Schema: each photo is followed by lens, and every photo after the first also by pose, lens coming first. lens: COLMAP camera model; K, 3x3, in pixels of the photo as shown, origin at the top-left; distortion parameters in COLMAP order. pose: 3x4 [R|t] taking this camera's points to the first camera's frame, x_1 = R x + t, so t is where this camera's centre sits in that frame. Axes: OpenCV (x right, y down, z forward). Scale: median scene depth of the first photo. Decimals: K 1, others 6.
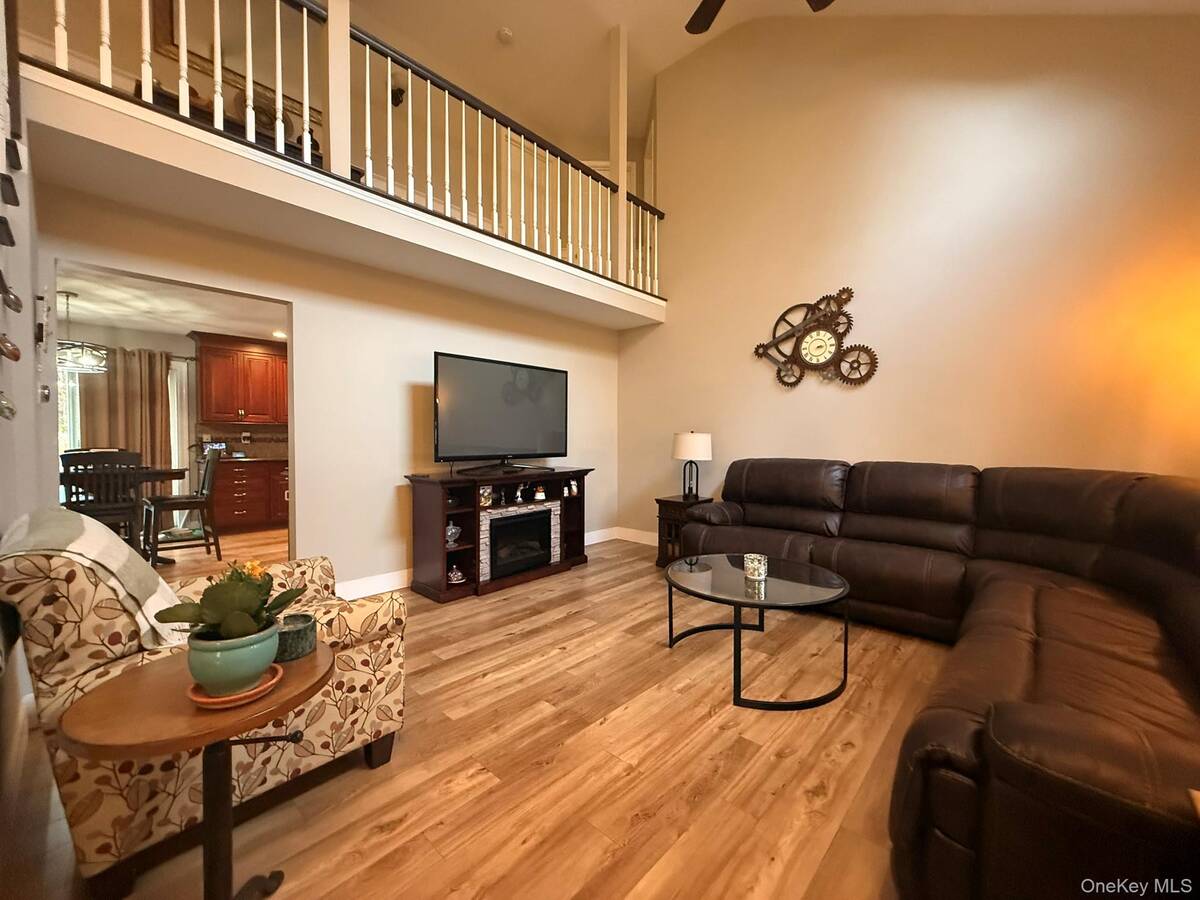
lens RADIAL K [[476.0, 0, 600.0], [0, 476.0, 450.0], [0, 0, 1]] dist [-0.001756, -0.000066]
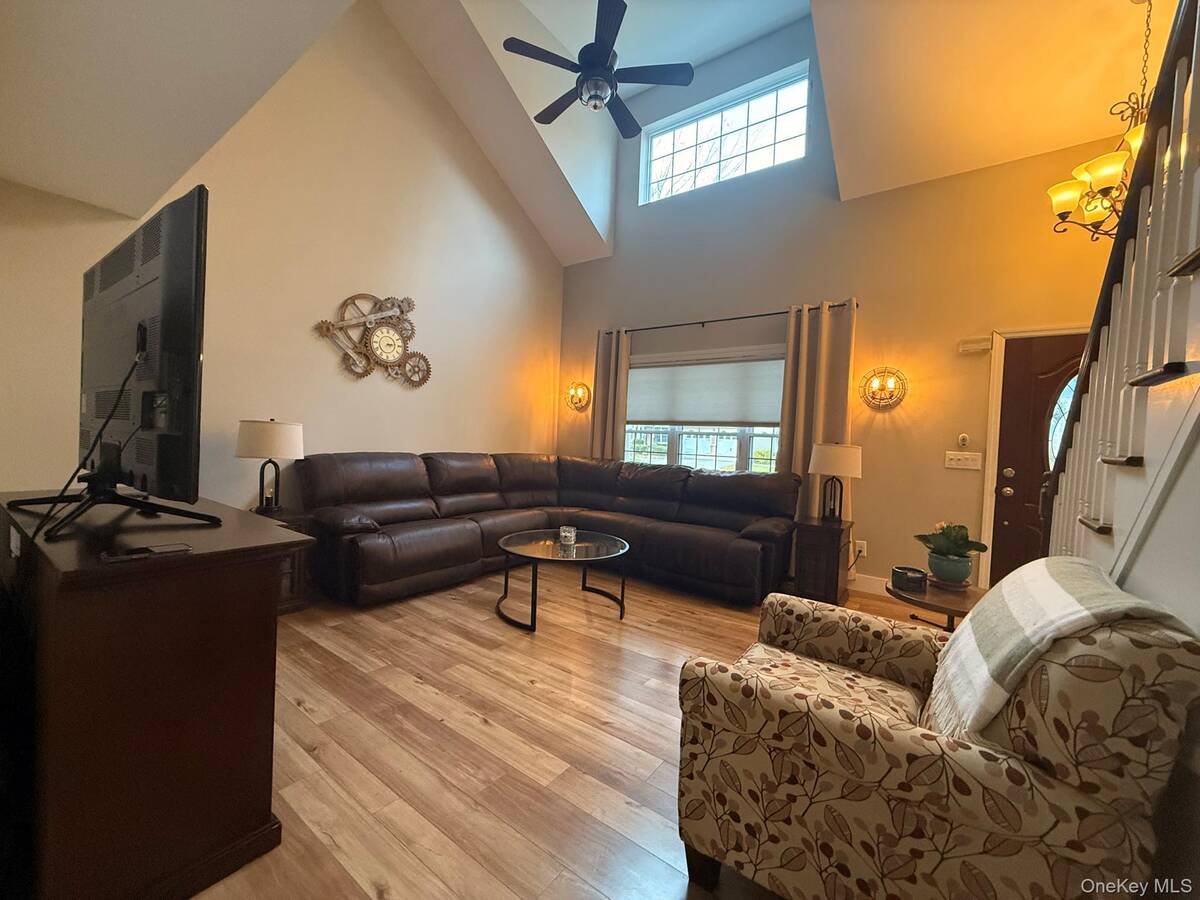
lens RADIAL K [[476.0, 0, 600.0], [0, 476.0, 450.0], [0, 0, 1]] dist [-0.001756, -0.000066]
pose [[-0.102065, -0.028296, 0.994375, -0.635689], [-0.015702, 0.999517, 0.026830, -0.021589], [-0.994654, -0.012875, -0.102460, 0.654471]]
